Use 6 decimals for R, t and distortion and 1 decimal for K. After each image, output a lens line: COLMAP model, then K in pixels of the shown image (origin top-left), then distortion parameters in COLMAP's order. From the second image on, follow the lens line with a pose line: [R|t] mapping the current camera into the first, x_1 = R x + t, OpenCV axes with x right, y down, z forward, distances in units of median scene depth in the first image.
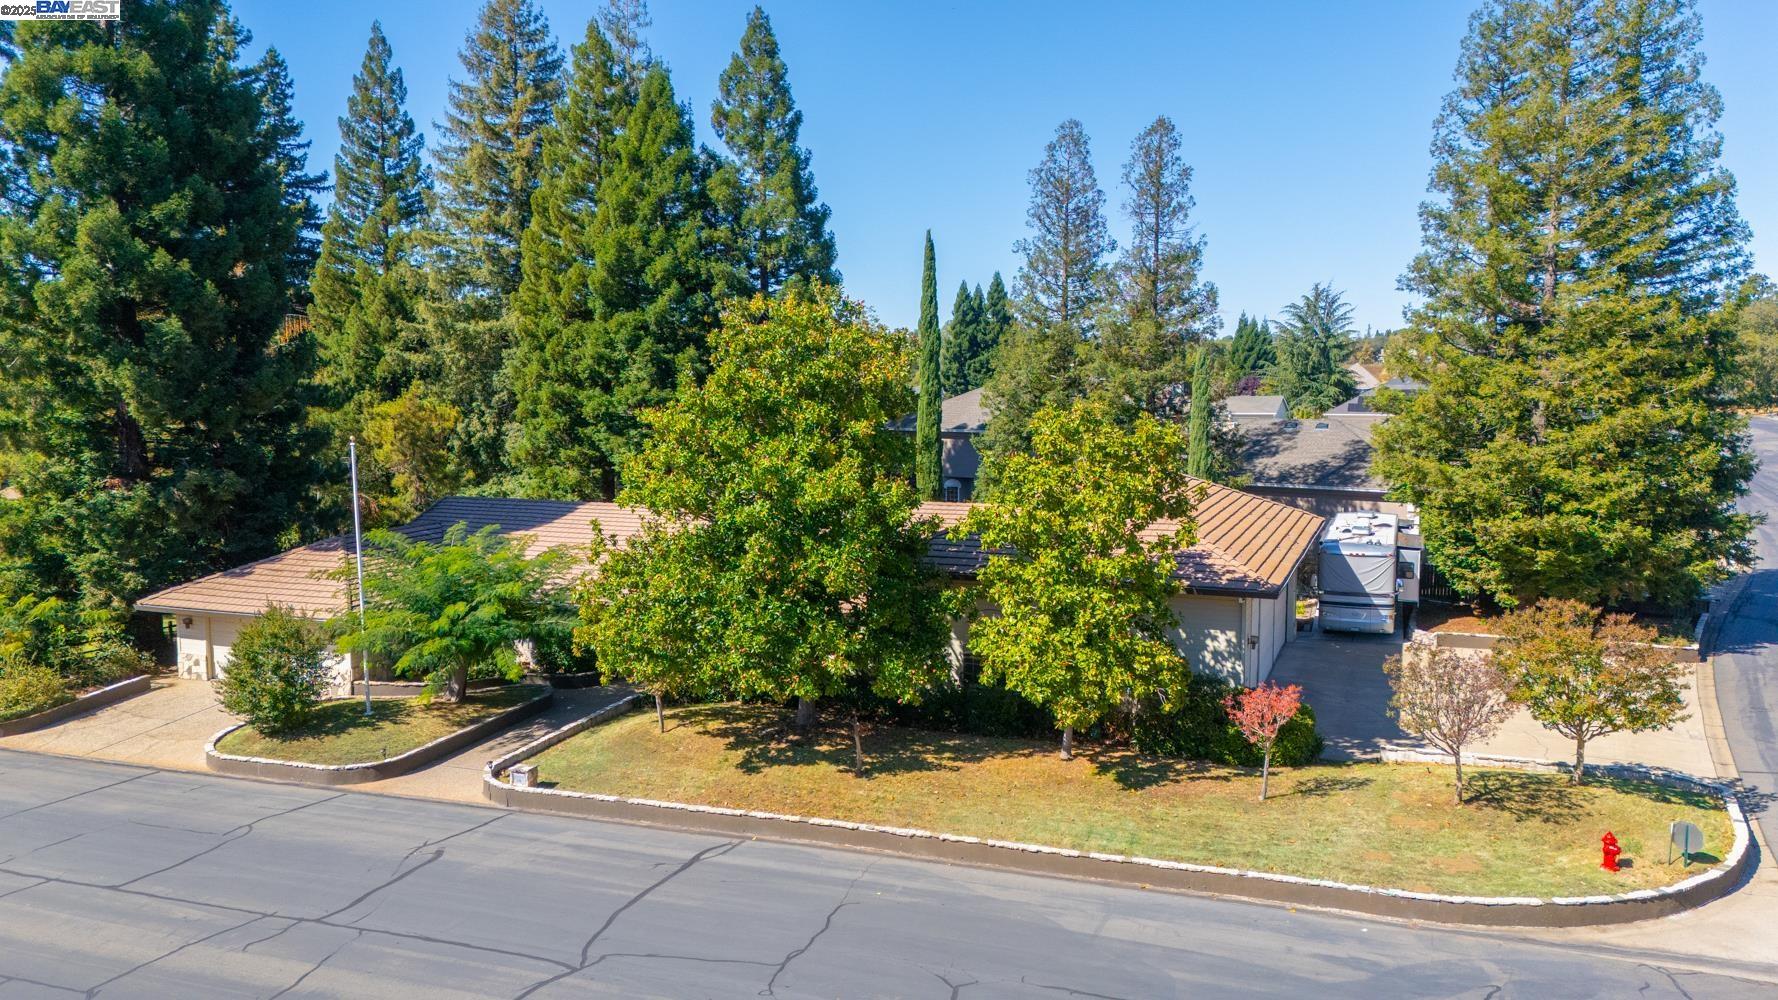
lens RADIAL K [[1301.5, 0, 878.9], [0, 1301.5, 504.8], [0, 0, 1]] dist [0.085293, -0.092400]
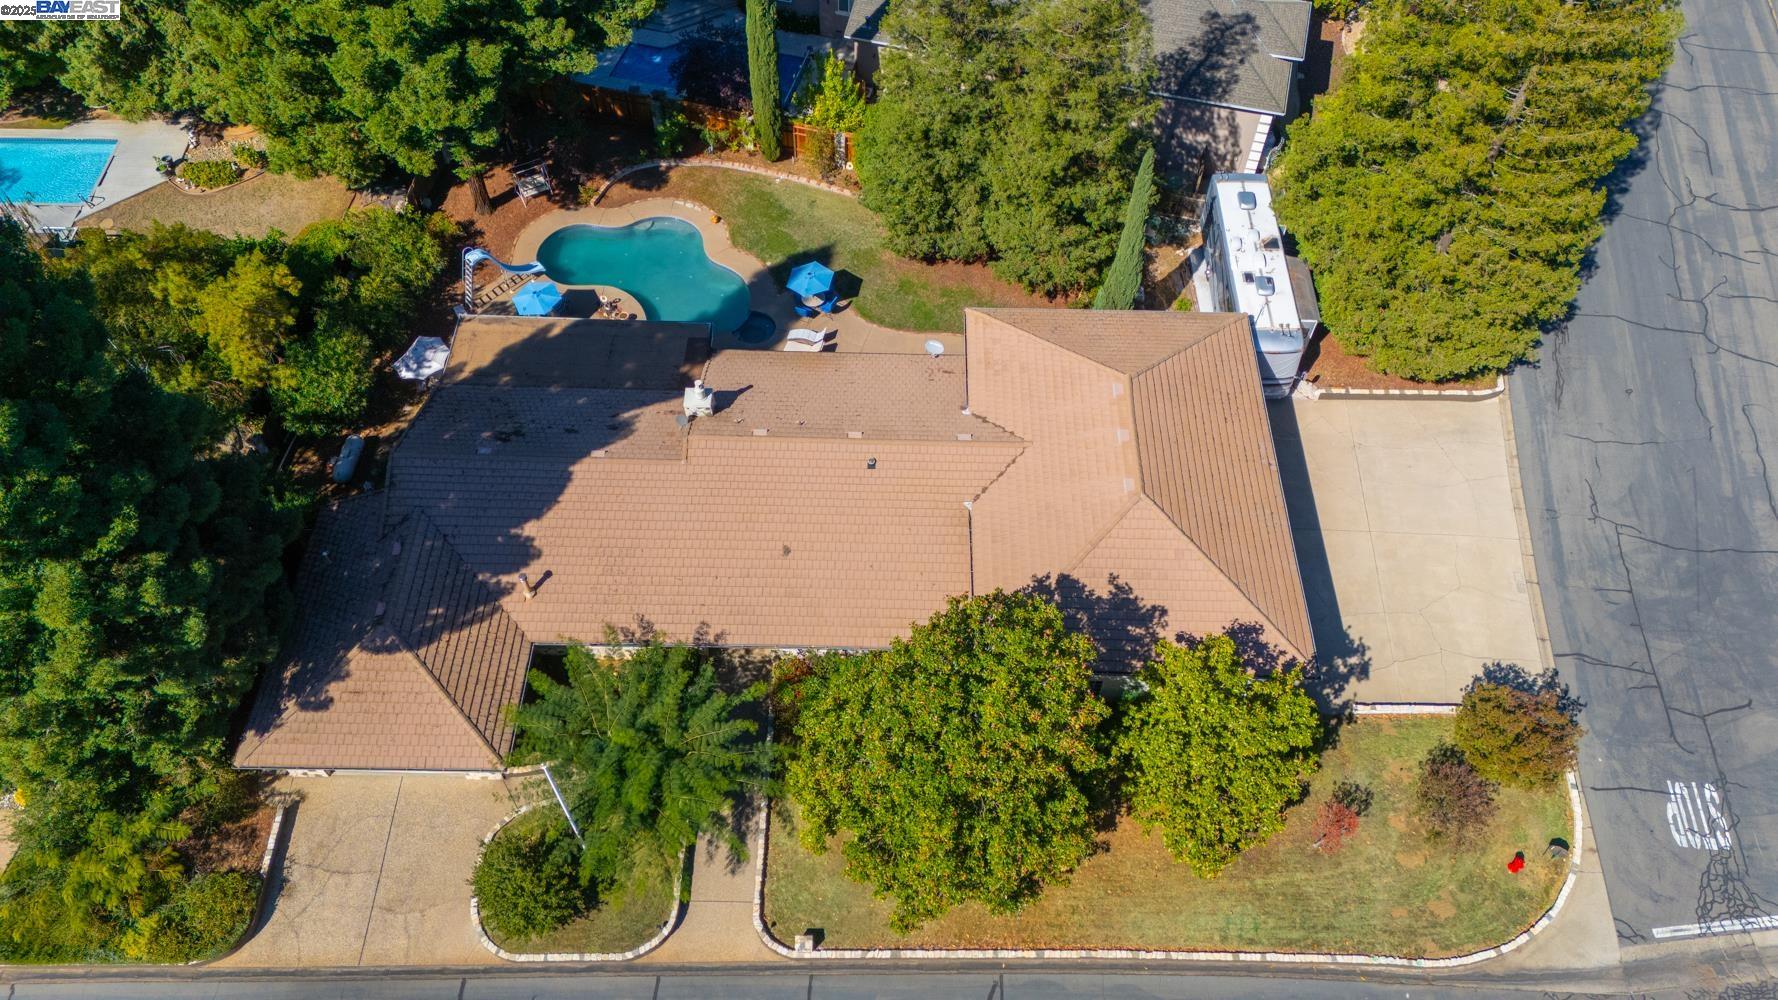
lens RADIAL K [[1301.5, 0, 884.3], [0, 1301.5, 500.2], [0, 0, 1]] dist [0.085293, -0.092400]
pose [[0.930514, -0.289708, 0.224082, -0.365038], [0.022351, 0.655595, 0.754782, -1.093101], [-0.365573, -0.697327, 0.616515, 0.467419]]
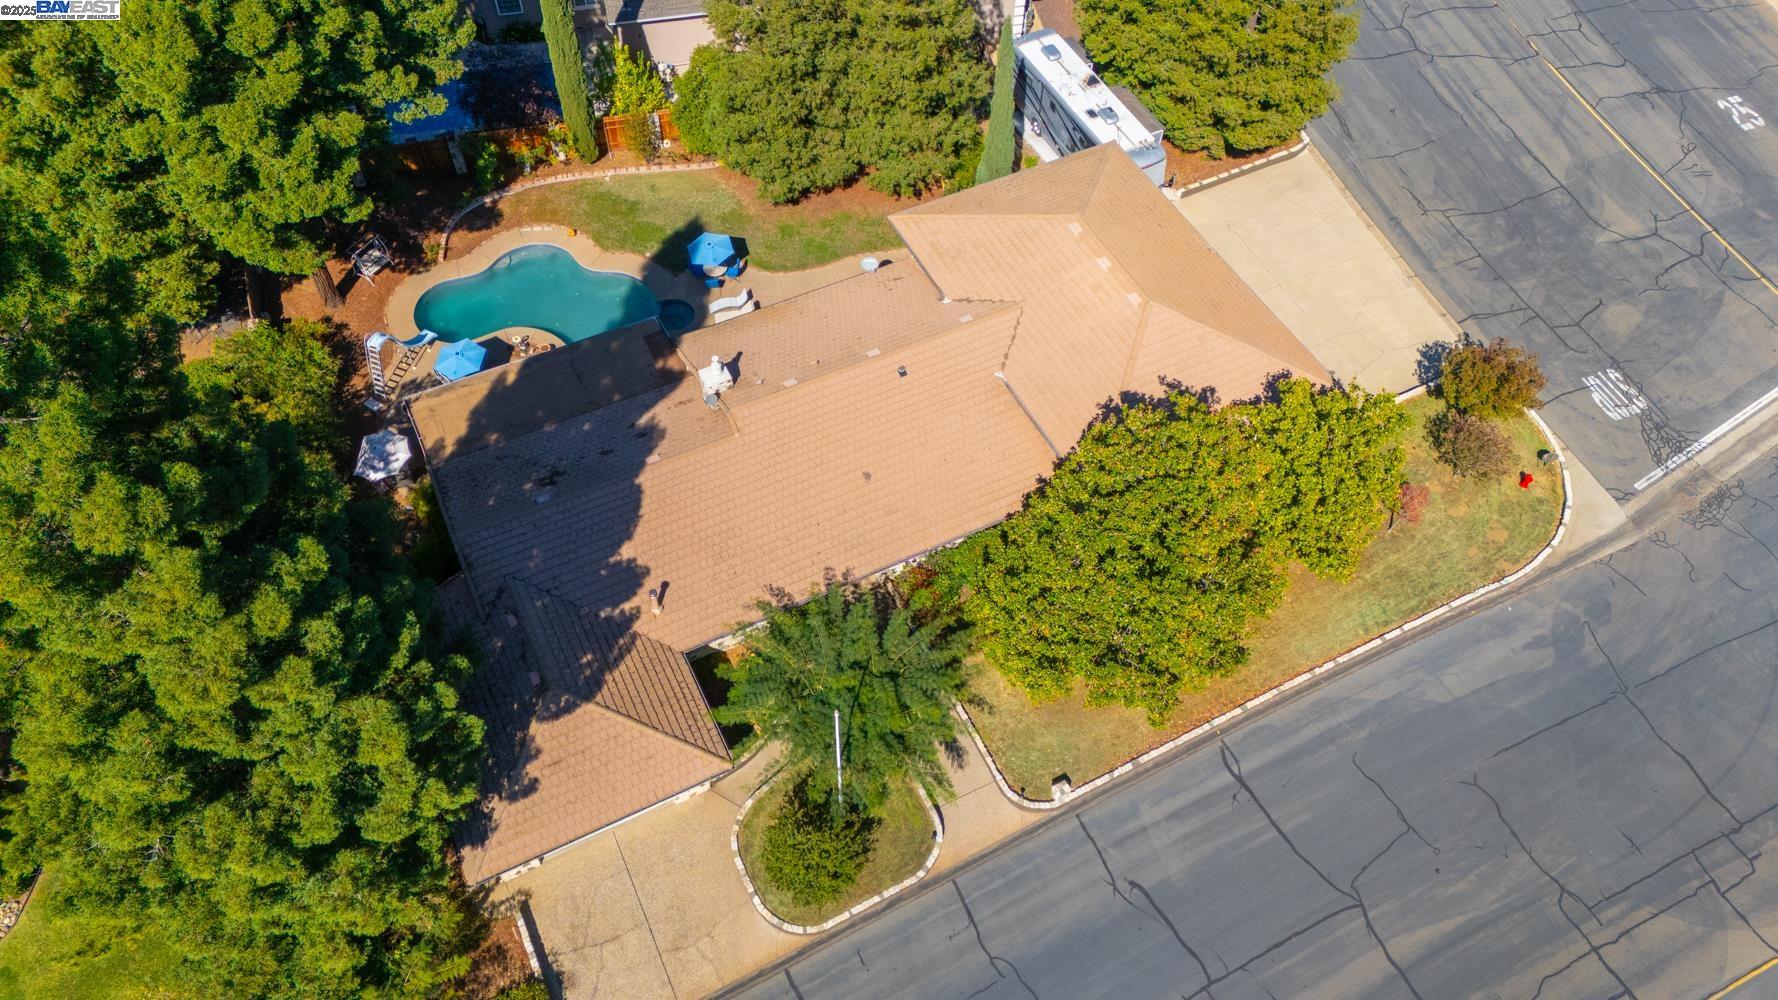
lens RADIAL K [[1301.5, 0, 881.5], [0, 1301.5, 502.8], [0, 0, 1]] dist [0.085293, -0.092400]
pose [[0.656224, -0.607601, 0.447427, -0.847123], [0.061392, 0.633986, 0.770904, -1.102603], [-0.752065, -0.478417, 0.453338, 0.656055]]
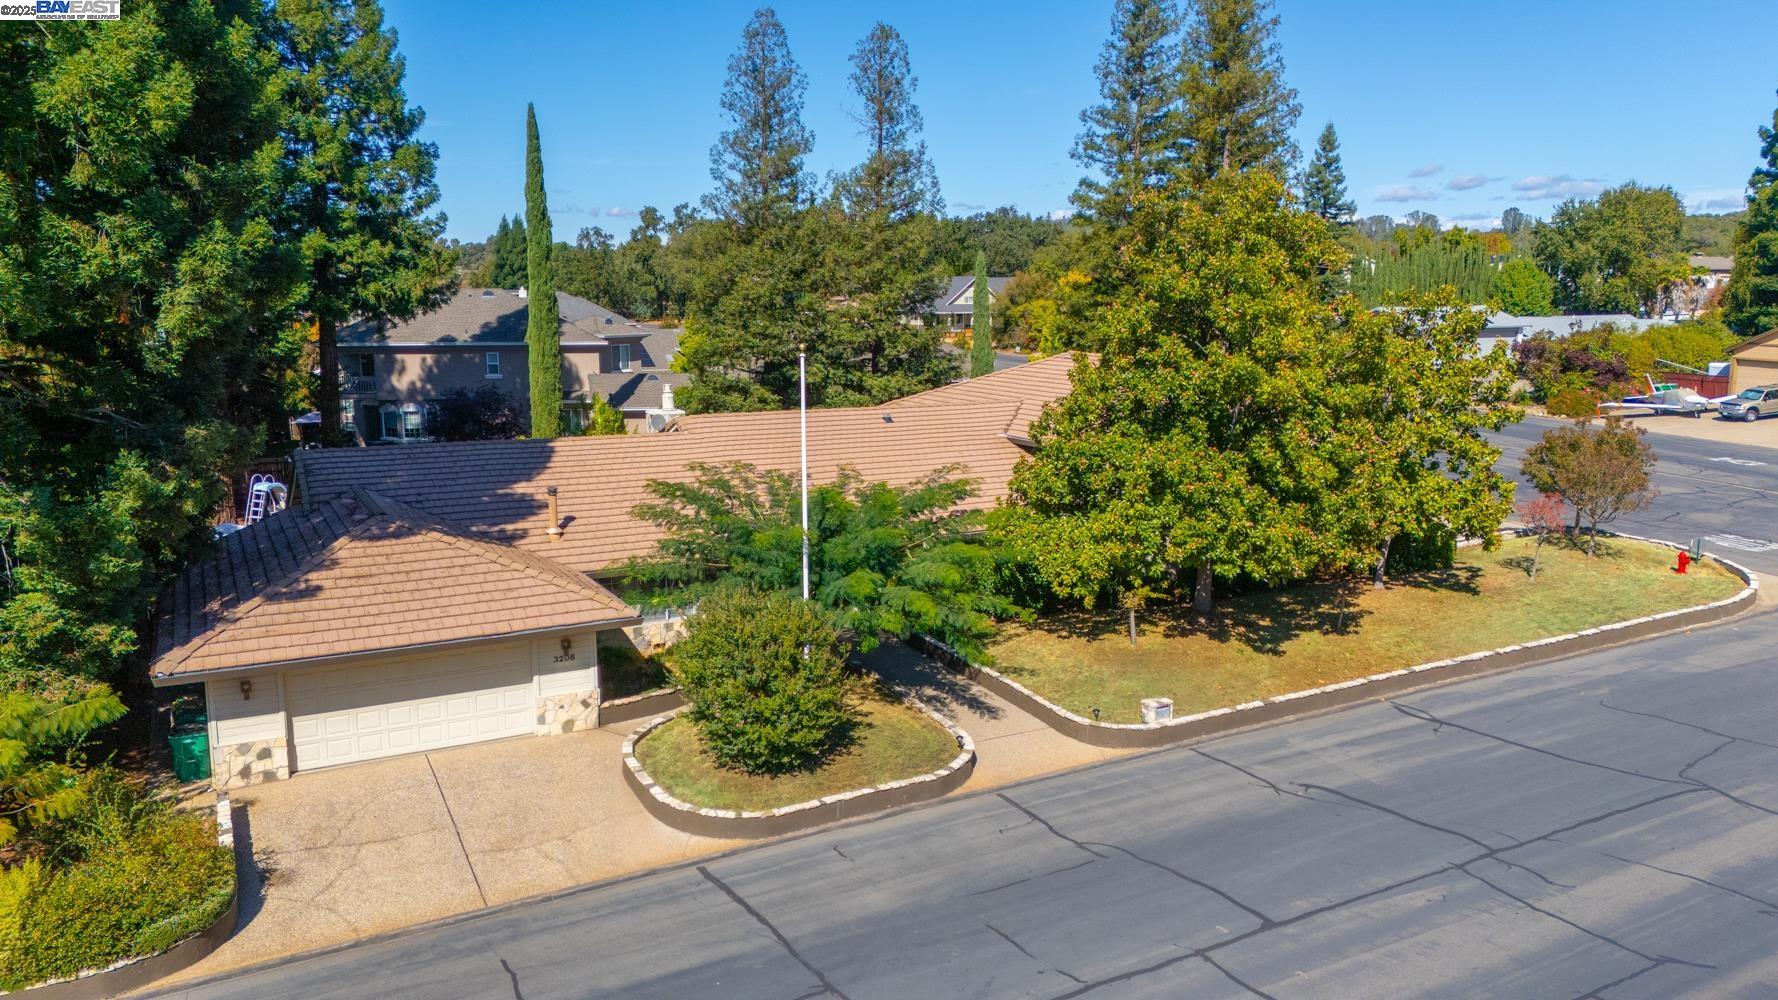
lens RADIAL K [[1301.5, 0, 878.8], [0, 1301.5, 530.3], [0, 0, 1]] dist [0.085293, -0.092400]
pose [[0.638620, -0.137349, 0.757166, -1.054350], [0.076817, 0.990406, 0.114869, -0.032842], [-0.765679, -0.015194, 0.643044, 0.576585]]
